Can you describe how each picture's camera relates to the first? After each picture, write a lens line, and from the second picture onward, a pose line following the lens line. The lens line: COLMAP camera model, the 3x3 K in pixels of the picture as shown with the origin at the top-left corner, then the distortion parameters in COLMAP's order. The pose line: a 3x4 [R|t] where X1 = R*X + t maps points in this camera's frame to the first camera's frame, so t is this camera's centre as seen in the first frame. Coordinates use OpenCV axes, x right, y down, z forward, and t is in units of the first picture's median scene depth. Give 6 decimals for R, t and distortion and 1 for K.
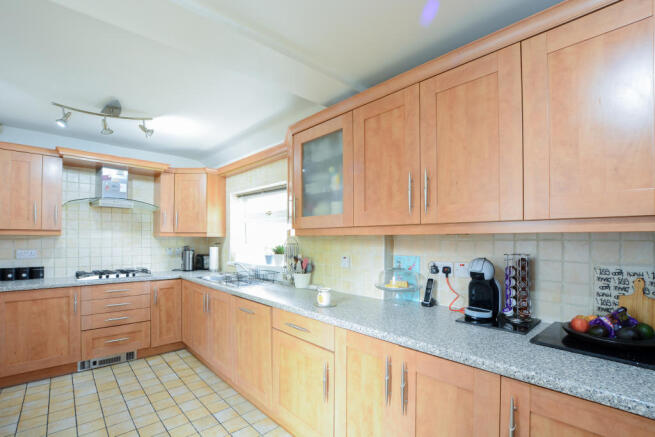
lens RADIAL K [[305.6, 0, 325.1], [0, 305.6, 232.4], [0, 0, 1]] dist [-0.000057, 0.000149]
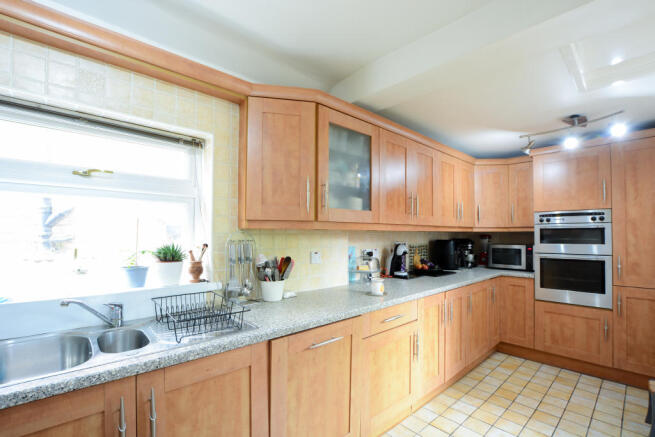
lens RADIAL K [[305.6, 0, 325.1], [0, 305.6, 232.4], [0, 0, 1]] dist [-0.000057, 0.000149]
pose [[0.019180, 0.002521, 0.999813, -0.833881], [-0.026039, 0.999659, -0.002021, 0.018845], [-0.999477, -0.025995, 0.019239, 0.894406]]
